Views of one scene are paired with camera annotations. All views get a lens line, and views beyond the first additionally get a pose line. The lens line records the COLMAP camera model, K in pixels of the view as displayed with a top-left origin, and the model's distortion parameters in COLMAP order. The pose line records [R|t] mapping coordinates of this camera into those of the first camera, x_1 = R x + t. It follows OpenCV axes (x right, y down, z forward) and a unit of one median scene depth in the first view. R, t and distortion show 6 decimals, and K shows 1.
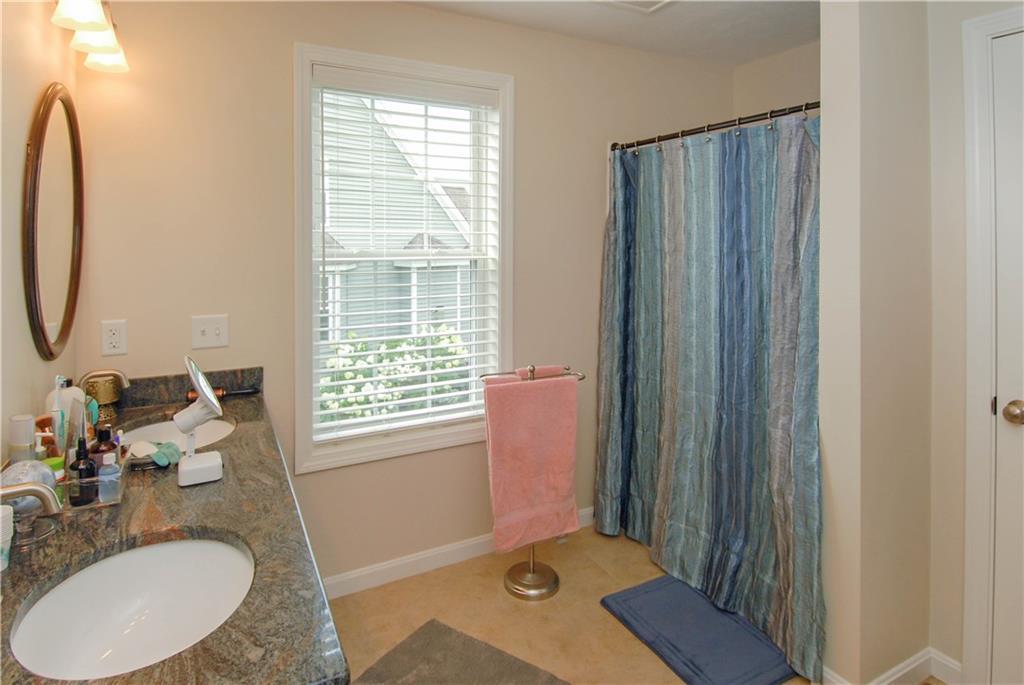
lens RADIAL K [[543.9, 0, 511.9], [0, 543.9, 323.8], [0, 0, 1]] dist [-0.000391, -0.000312]
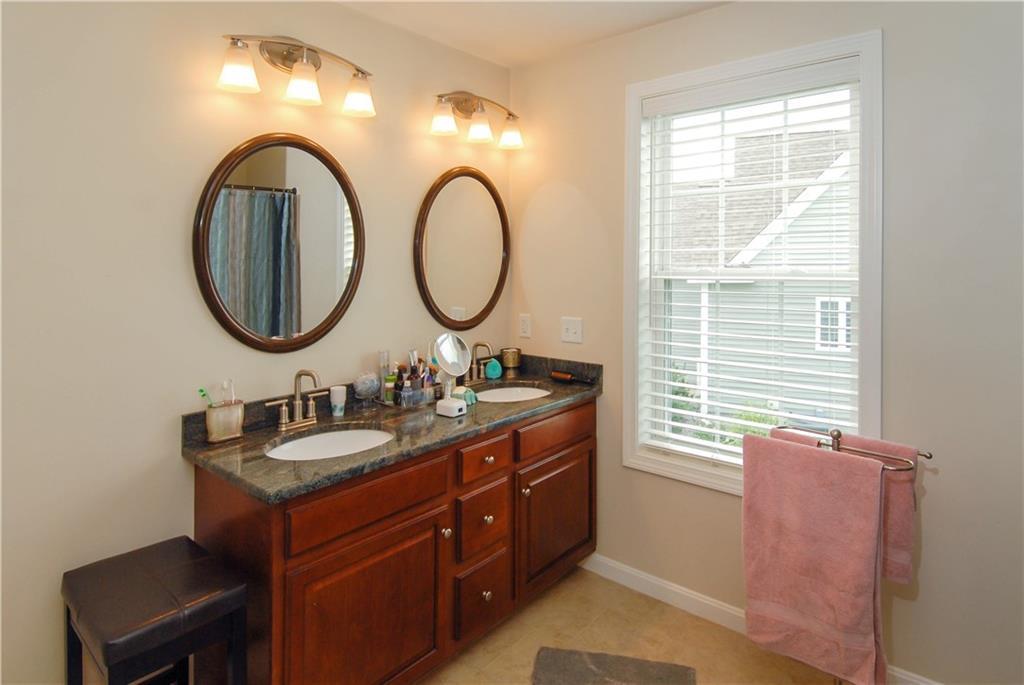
lens RADIAL K [[565.4, 0, 512.0], [0, 565.4, 342.5], [0, 0, 1]] dist [-0.002925, -0.001939]
pose [[0.358886, 0.127596, -0.924619, 0.608729], [-0.130236, 0.987767, 0.085760, -0.049875], [0.924251, 0.089641, 0.371113, 0.339001]]
